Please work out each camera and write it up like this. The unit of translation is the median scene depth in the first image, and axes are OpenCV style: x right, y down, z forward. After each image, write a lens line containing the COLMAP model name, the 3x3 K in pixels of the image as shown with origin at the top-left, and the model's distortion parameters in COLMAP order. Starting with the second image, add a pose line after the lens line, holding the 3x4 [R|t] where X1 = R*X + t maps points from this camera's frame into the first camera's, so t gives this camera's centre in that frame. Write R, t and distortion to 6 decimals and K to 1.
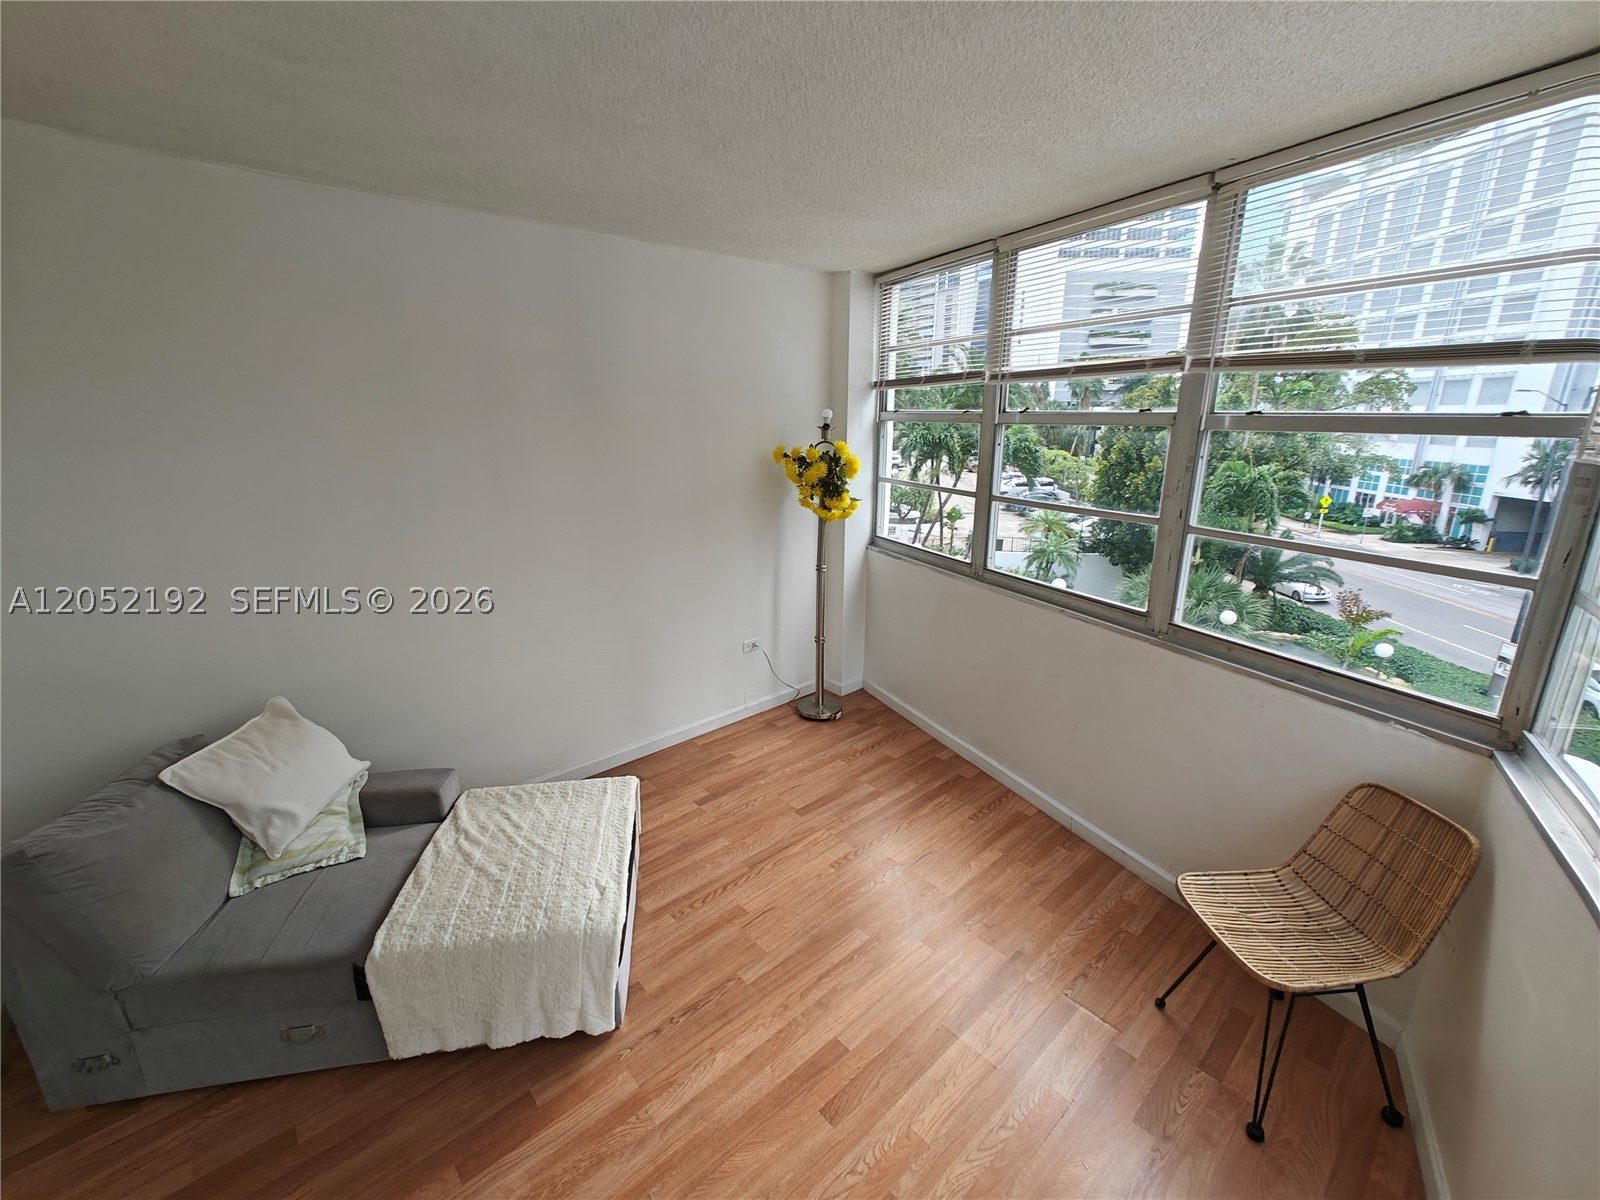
lens RADIAL K [[666.8, 0, 800.0], [0, 666.8, 599.7], [0, 0, 1]] dist [-0.002745, 0.001257]
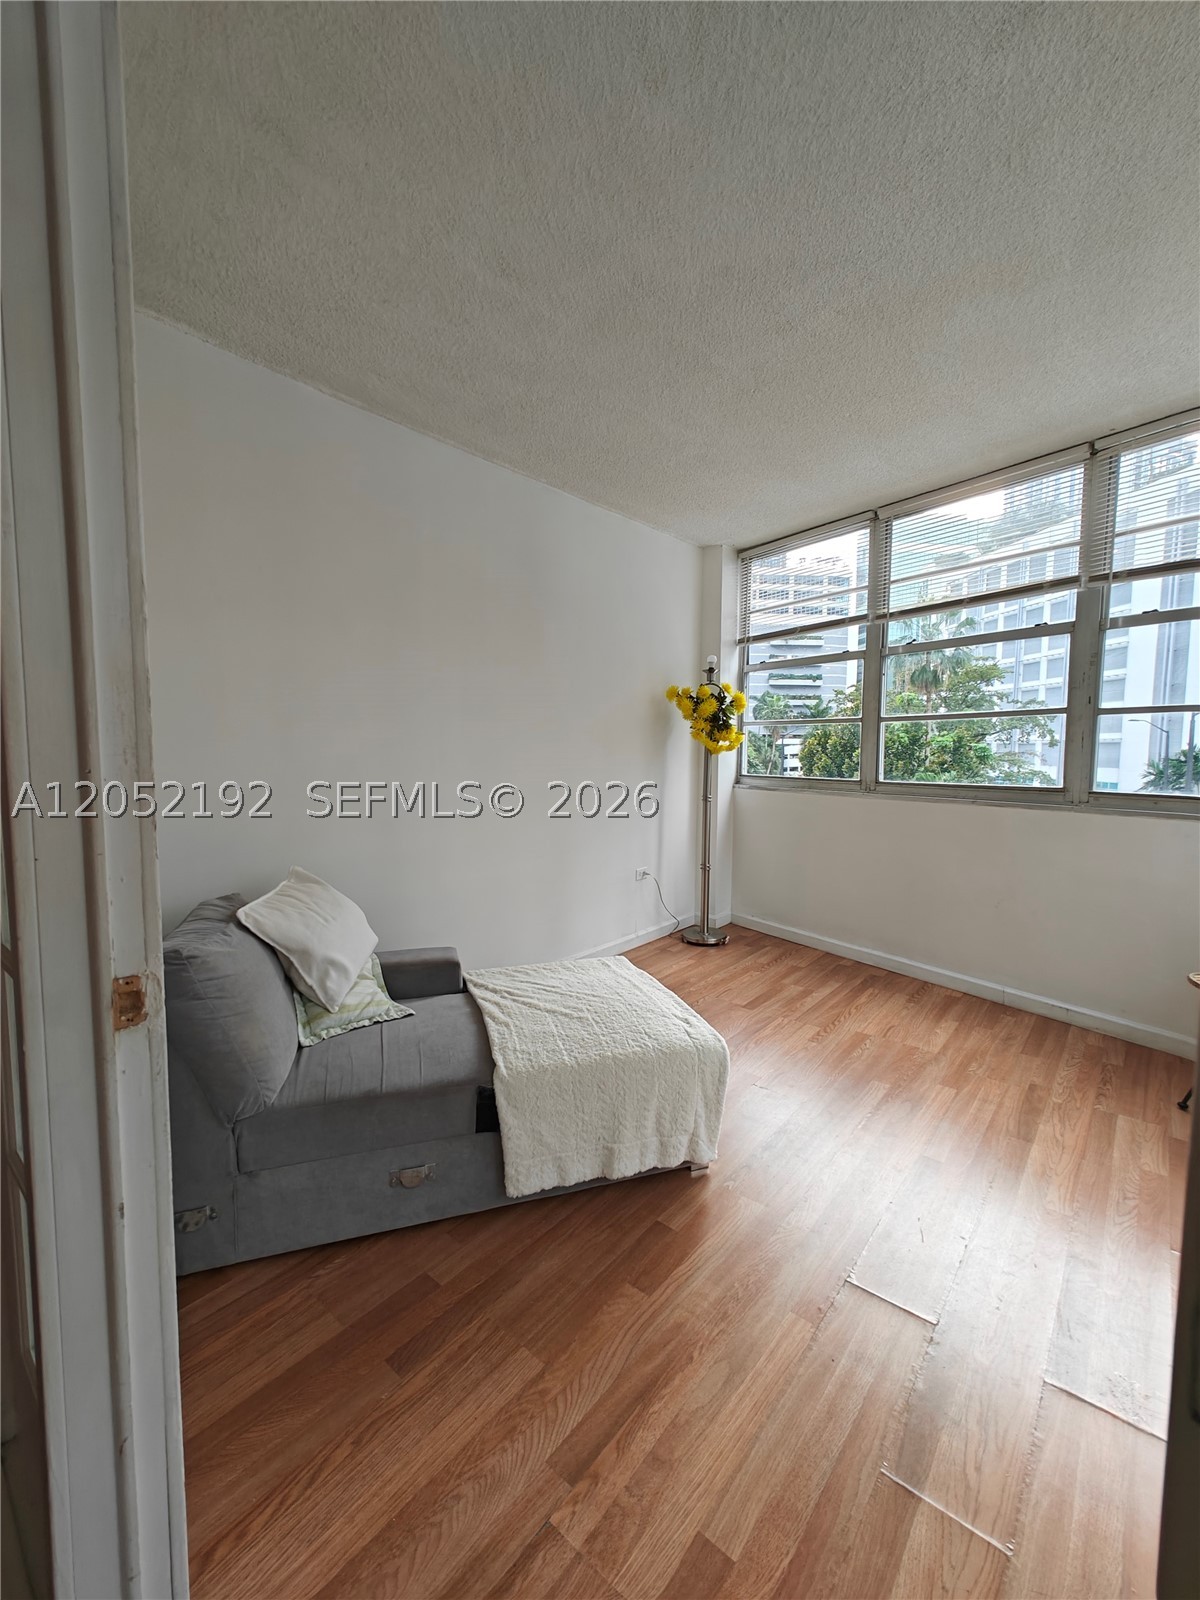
lens RADIAL K [[666.8, 0, 561.4], [0, 666.8, 816.3], [0, 0, 1]] dist [-0.002745, 0.001257]
pose [[0.991389, -0.004360, 0.130876, -0.561371], [0.028788, 0.982250, -0.185352, 0.286018], [-0.127745, 0.187524, 0.973918, -0.021832]]
